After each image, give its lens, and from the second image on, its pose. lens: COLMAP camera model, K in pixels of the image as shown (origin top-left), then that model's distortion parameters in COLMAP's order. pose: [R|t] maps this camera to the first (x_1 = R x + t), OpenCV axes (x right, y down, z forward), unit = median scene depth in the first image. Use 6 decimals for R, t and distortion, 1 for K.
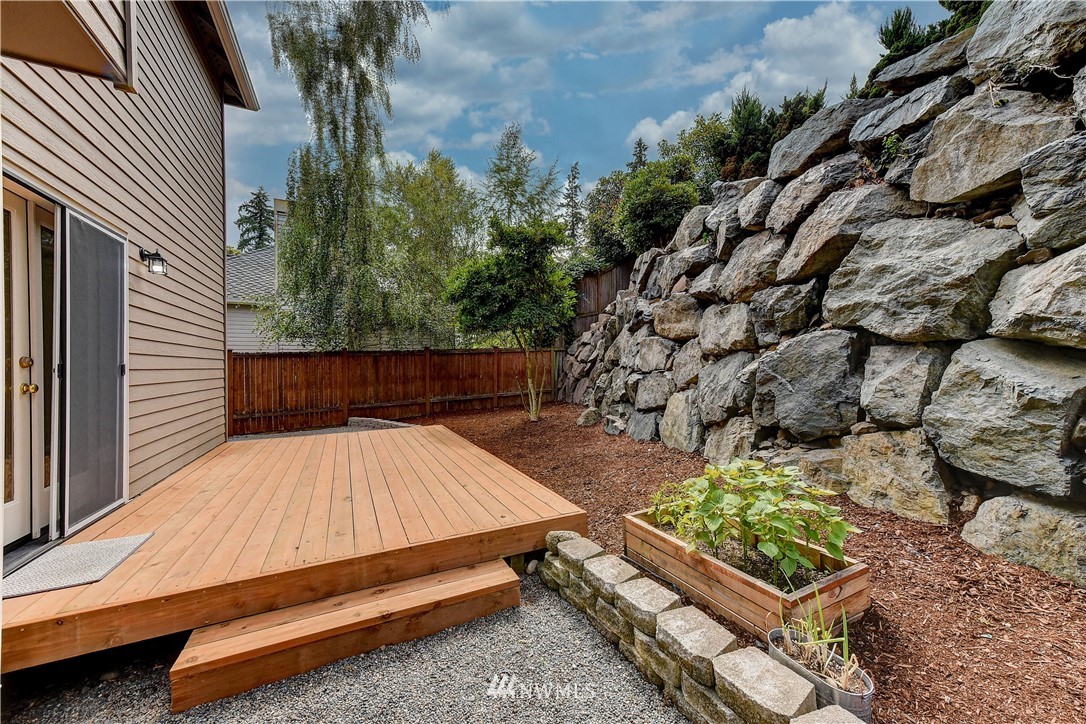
lens RADIAL K [[430.8, 0, 551.4], [0, 430.8, 369.3], [0, 0, 1]] dist [0.013221, 0.000005]
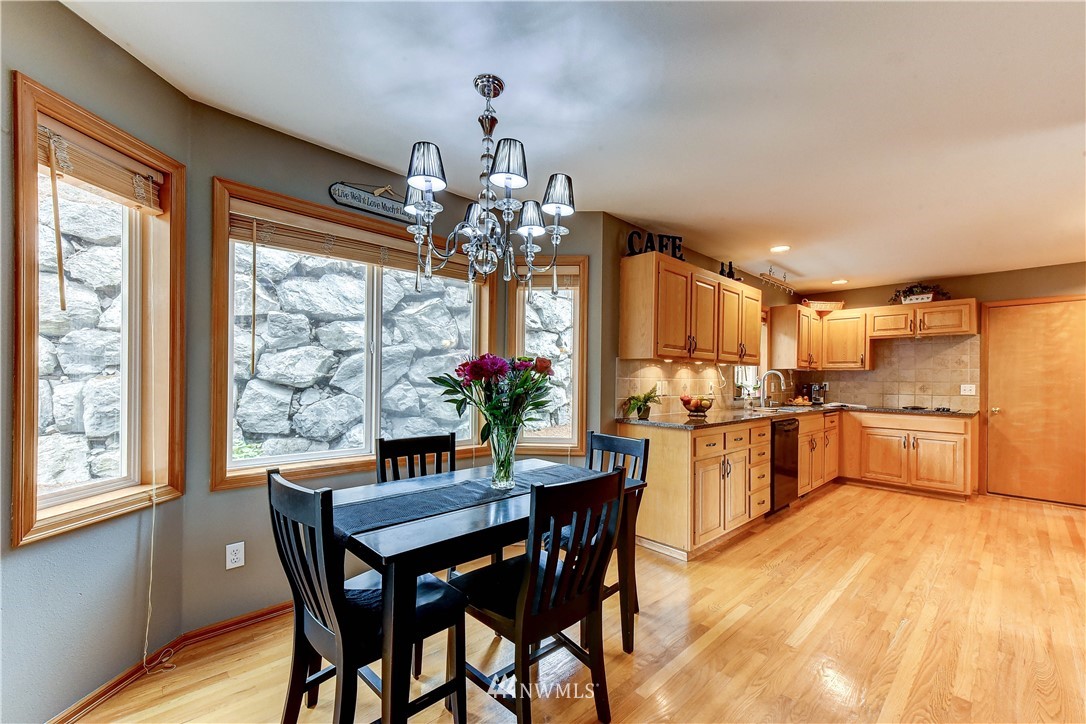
lens RADIAL K [[430.8, 0, 551.4], [0, 430.8, 369.3], [0, 0, 1]] dist [0.013221, 0.000005]
pose [[-0.292458, 0.031760, 0.955751, -1.218142], [-0.000090, 0.999447, -0.033240, -0.030269], [-0.956278, -0.009807, -0.292294, 0.070908]]
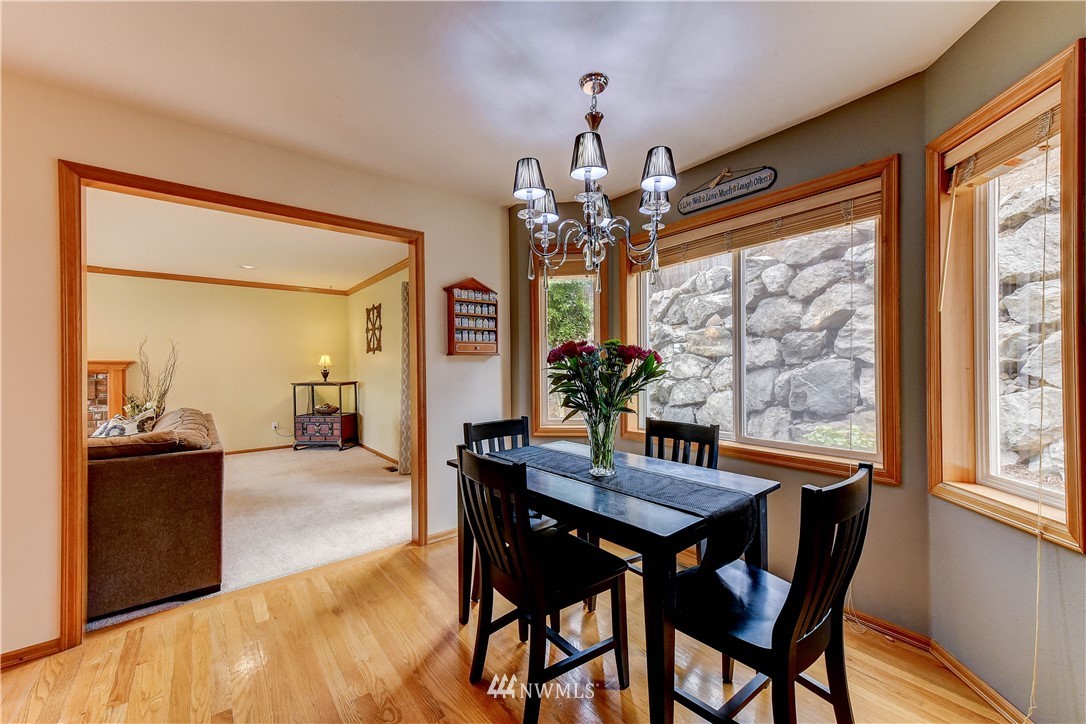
lens RADIAL K [[430.8, 0, 551.4], [0, 430.8, 369.3], [0, 0, 1]] dist [0.013221, 0.000005]
pose [[0.976661, 0.003069, 0.214763, -0.880270], [-0.002085, 0.999986, -0.004806, -0.029034], [-0.214775, 0.004246, 0.976654, -0.517722]]
